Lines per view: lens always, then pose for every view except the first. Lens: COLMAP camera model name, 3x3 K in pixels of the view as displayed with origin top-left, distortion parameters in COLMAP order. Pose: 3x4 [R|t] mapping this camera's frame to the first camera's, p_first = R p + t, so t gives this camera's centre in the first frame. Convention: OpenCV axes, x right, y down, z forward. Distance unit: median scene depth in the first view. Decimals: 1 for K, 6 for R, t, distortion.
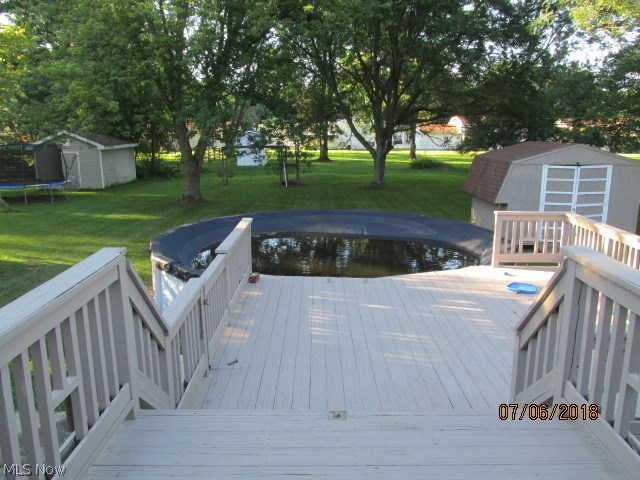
lens RADIAL K [[530.0, 0, 318.1], [0, 530.0, 239.0], [0, 0, 1]] dist [-0.035696, 0.003320]
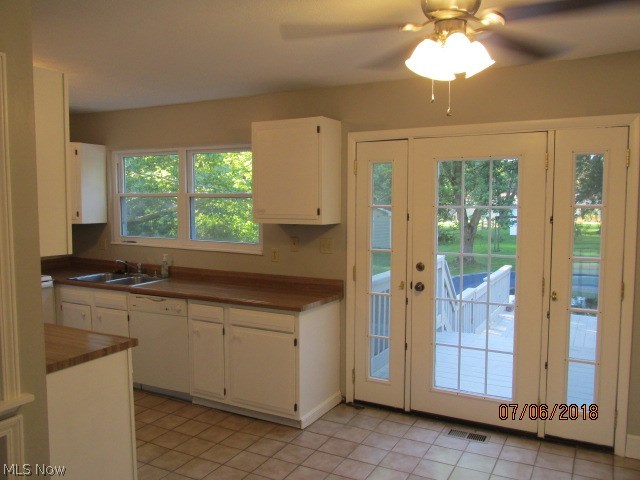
lens RADIAL K [[530.0, 0, 321.2], [0, 530.0, 241.5], [0, 0, 1]] dist [-0.035696, 0.003320]
pose [[0.878379, 0.042104, -0.476107, 0.018872], [-0.101094, 0.989942, -0.098965, 0.017199], [0.467152, 0.135061, 0.873801, -0.093241]]
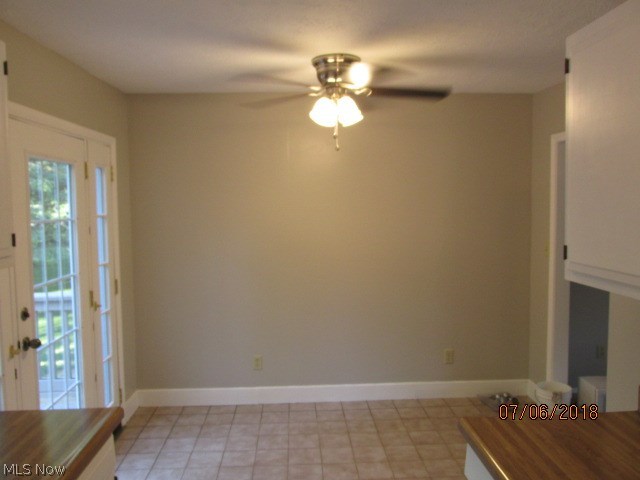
lens RADIAL K [[530.0, 0, 317.1], [0, 530.0, 241.4], [0, 0, 1]] dist [-0.035696, 0.003320]
pose [[-0.048540, -0.069438, 0.996405, -0.075883], [0.221608, 0.971969, 0.078530, 0.004582], [-0.973927, 0.224623, -0.031791, -0.033609]]
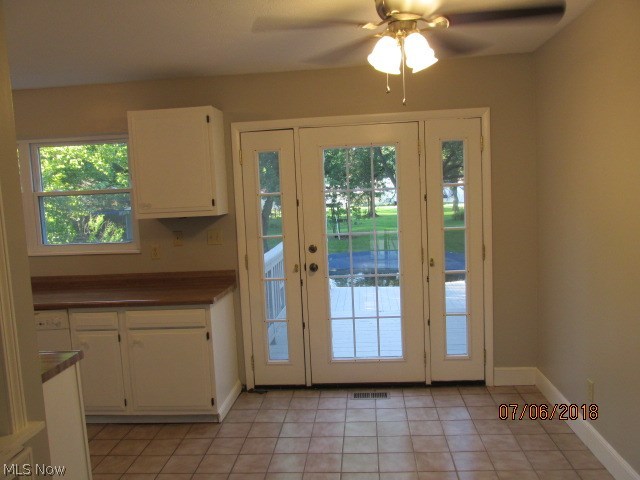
lens RADIAL K [[530.0, 0, 322.5], [0, 530.0, 241.1], [0, 0, 1]] dist [-0.035696, 0.003320]
pose [[0.995865, -0.034407, -0.084082, -0.000600], [0.025418, 0.994069, -0.105736, 0.019856], [0.087222, 0.103162, 0.990833, -0.102009]]
